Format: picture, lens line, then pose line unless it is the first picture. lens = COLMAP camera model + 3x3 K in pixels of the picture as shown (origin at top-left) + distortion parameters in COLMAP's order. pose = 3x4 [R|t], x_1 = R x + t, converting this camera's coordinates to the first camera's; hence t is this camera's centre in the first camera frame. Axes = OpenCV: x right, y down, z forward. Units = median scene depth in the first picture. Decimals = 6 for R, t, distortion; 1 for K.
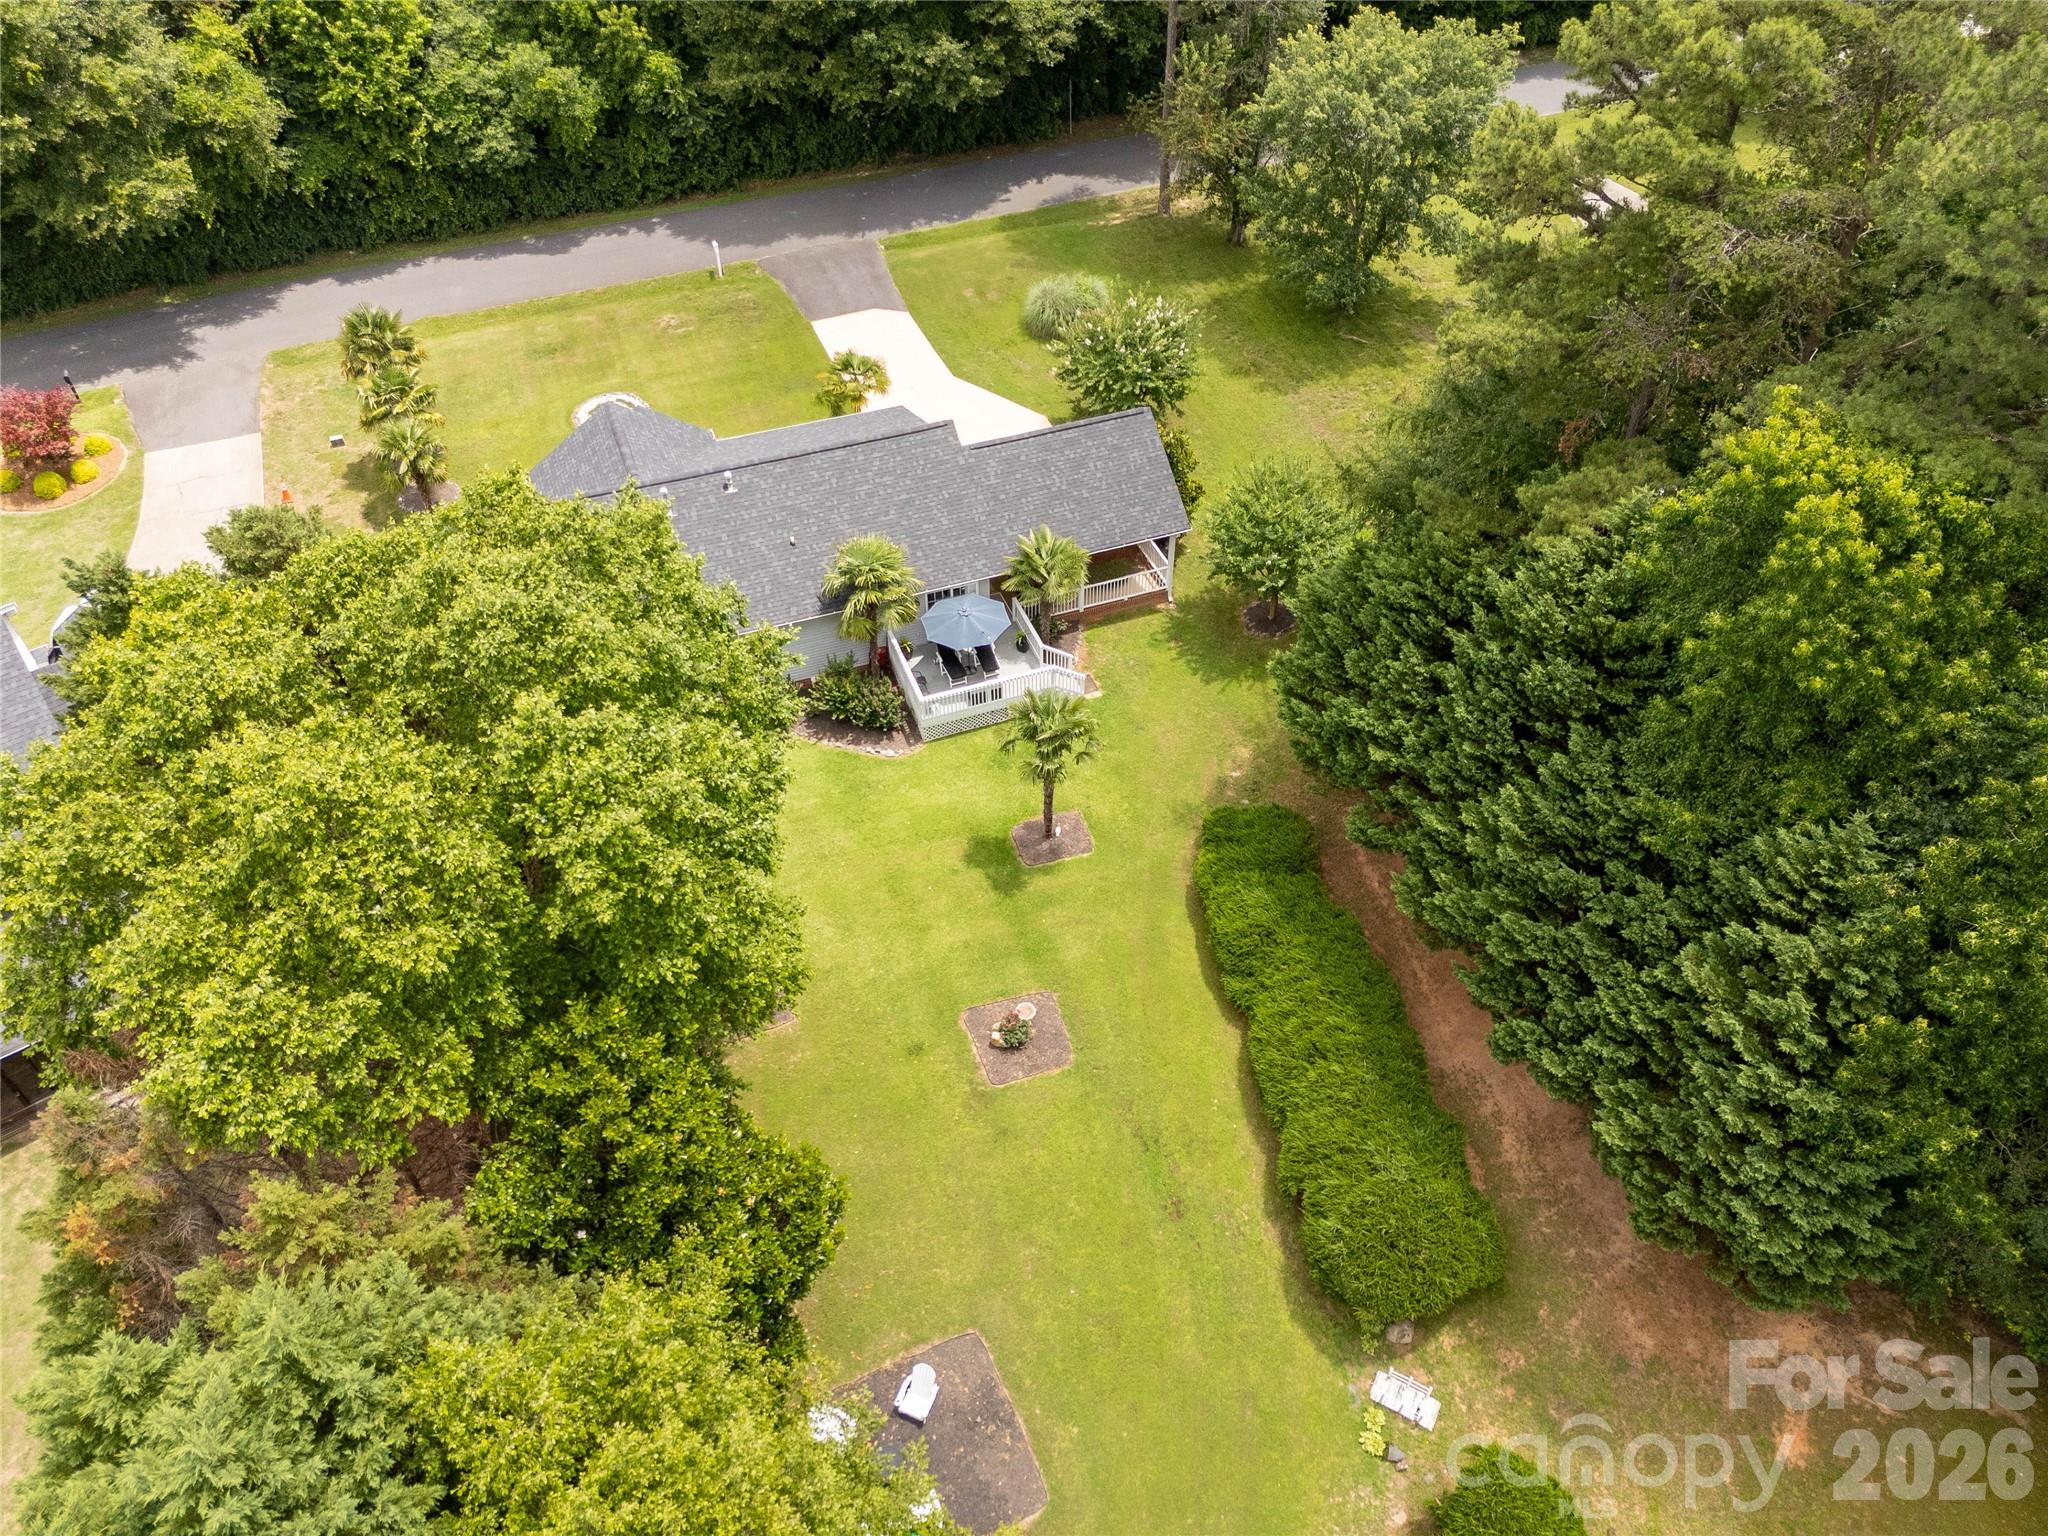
lens RADIAL K [[1524.5, 0, 1026.7], [0, 1524.5, 755.0], [0, 0, 1]] dist [0.077762, -0.063172]
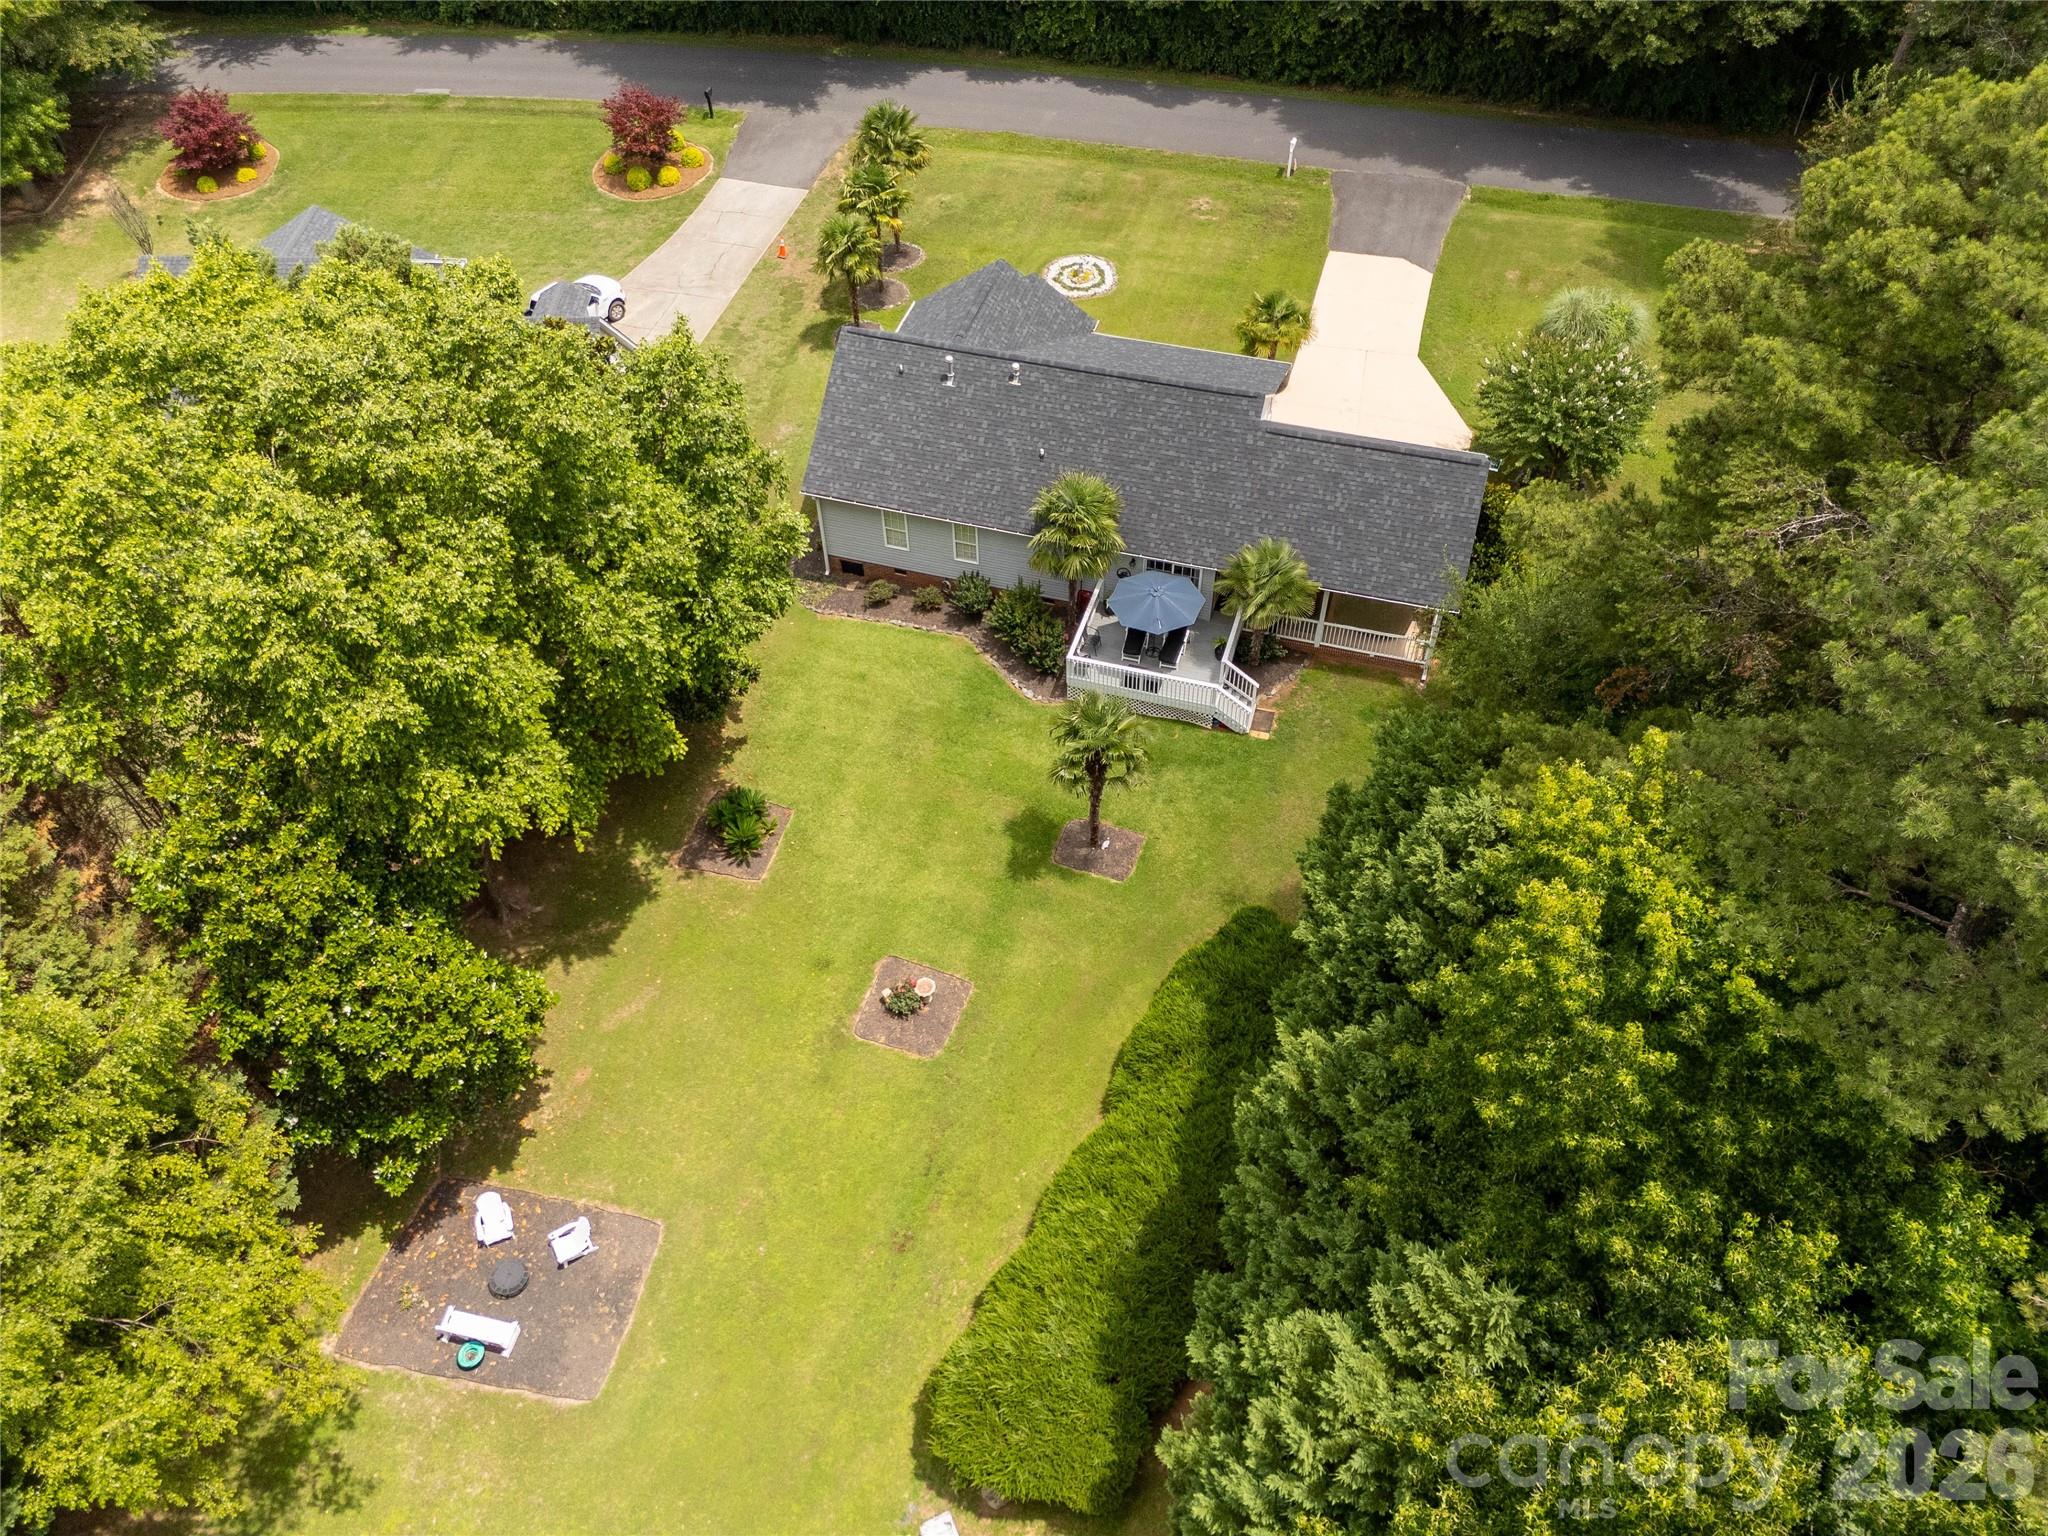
lens RADIAL K [[1499.2, 0, 1020.2], [0, 1499.2, 774.1], [0, 0, 1]] dist [0.086098, -0.080068]
pose [[0.798717, 0.452768, -0.396298, 0.258335], [-0.414225, 0.891457, 0.183637, -0.108524], [0.436427, 0.017482, 0.899570, 0.118153]]
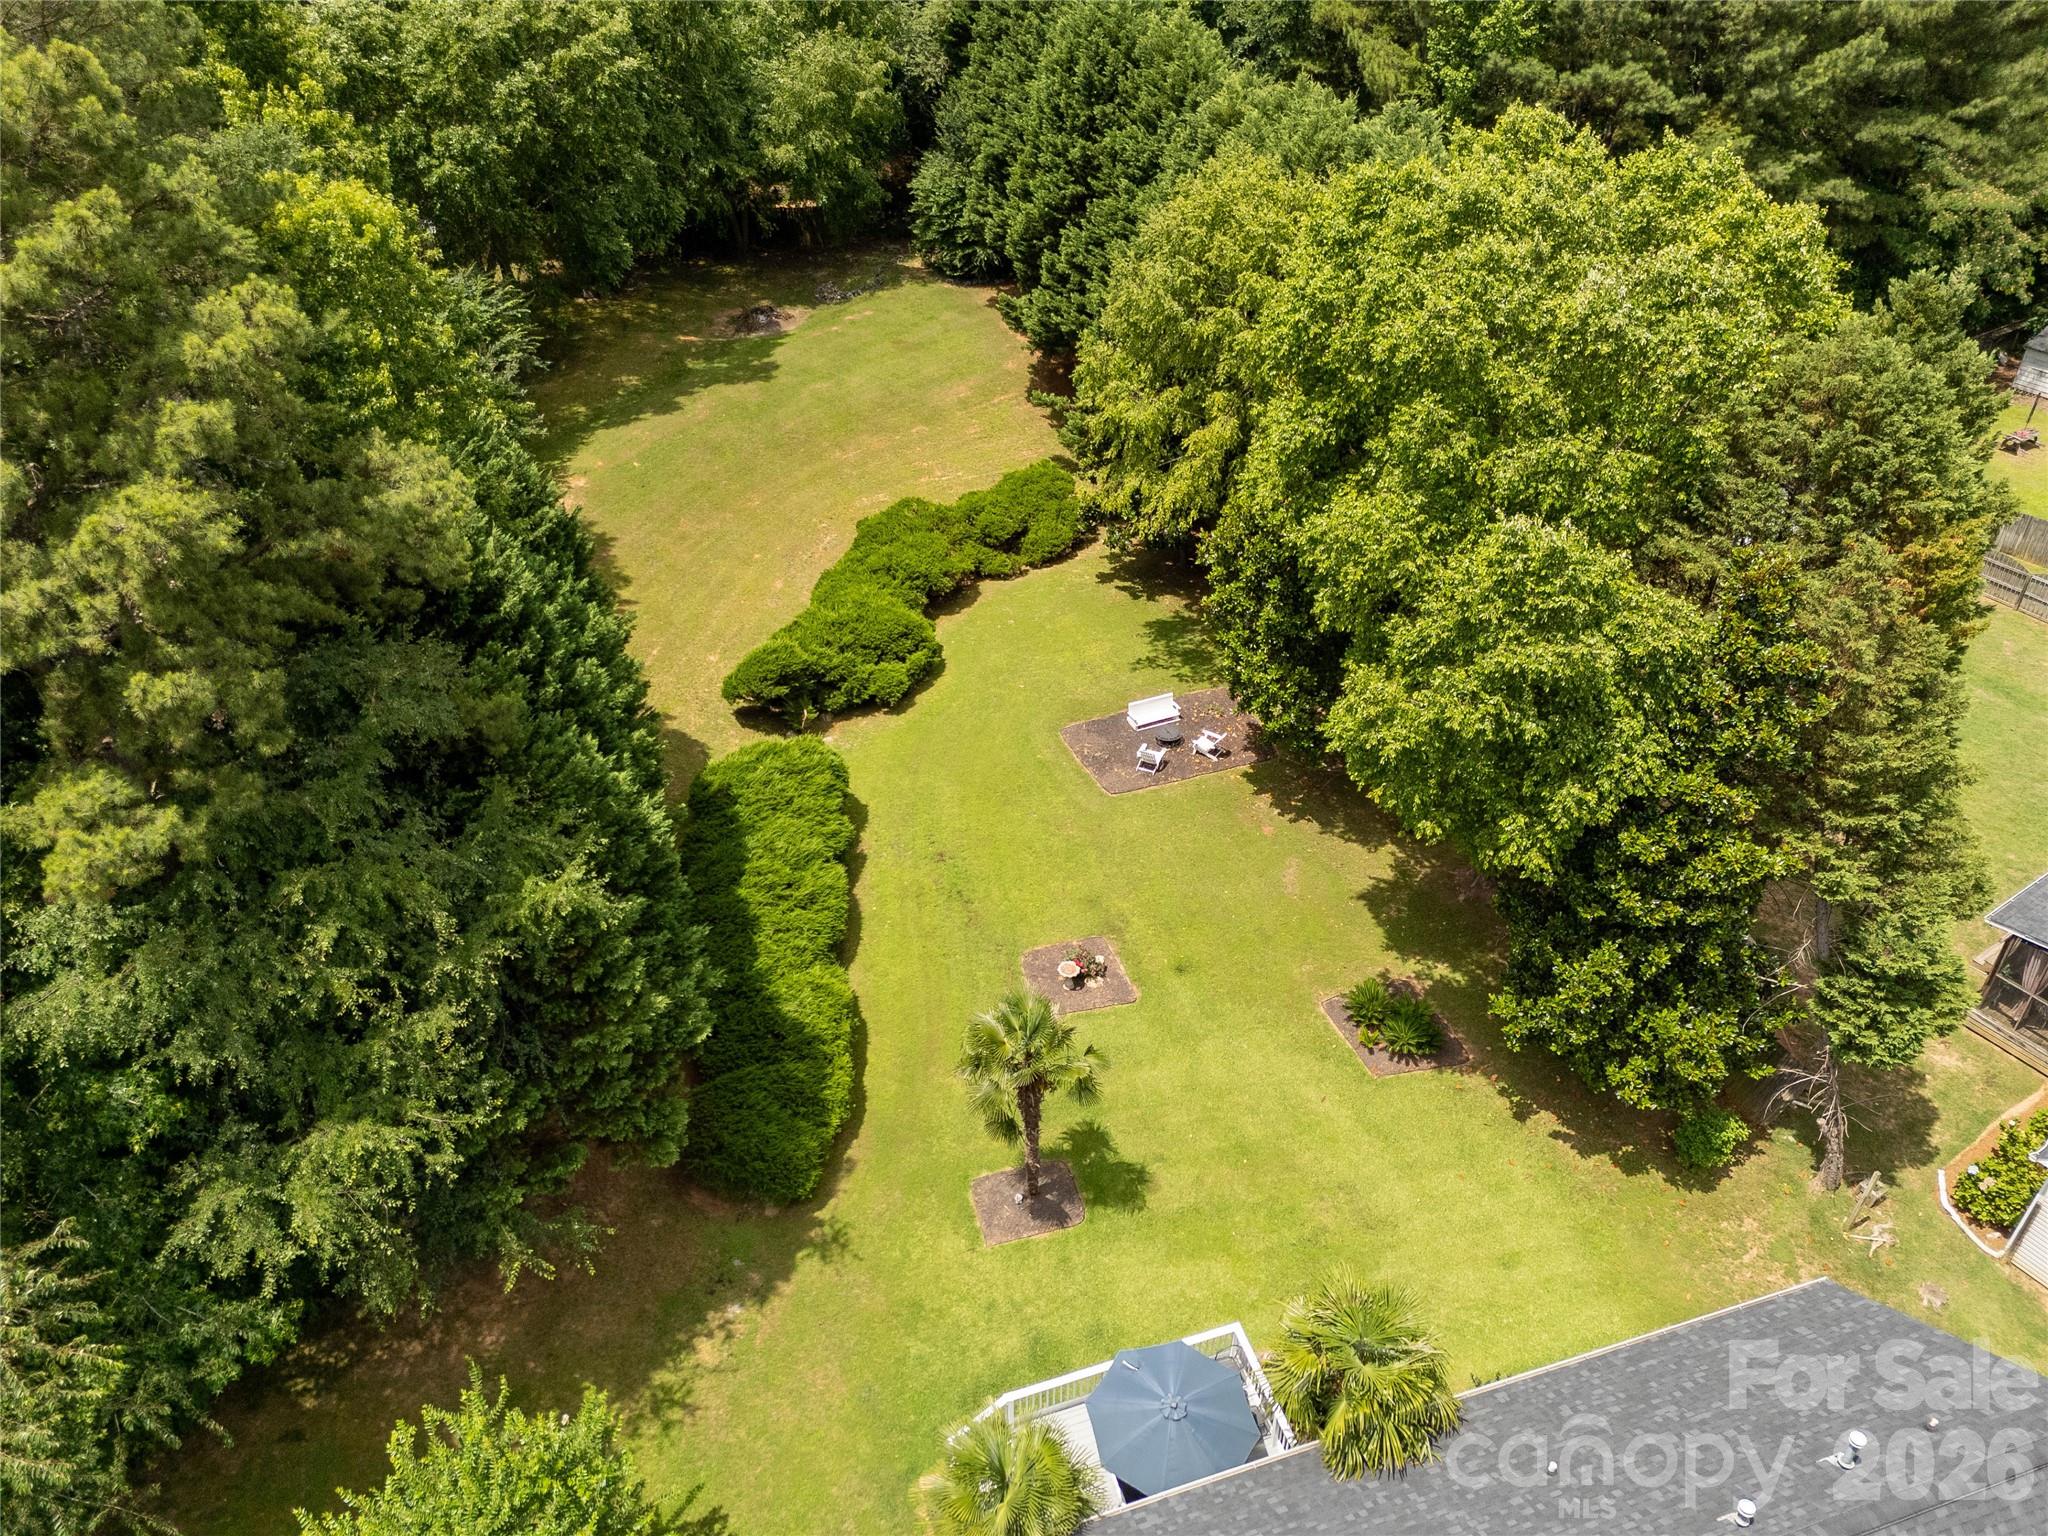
lens RADIAL K [[1499.2, 0, 1020.2], [0, 1499.2, 774.1], [0, 0, 1]] dist [0.086098, -0.080068]
pose [[-0.999122, -0.004646, 0.041647, -0.007108], [0.040380, 0.158917, 0.986466, -0.544340], [-0.011201, 0.987281, -0.158590, 0.733157]]
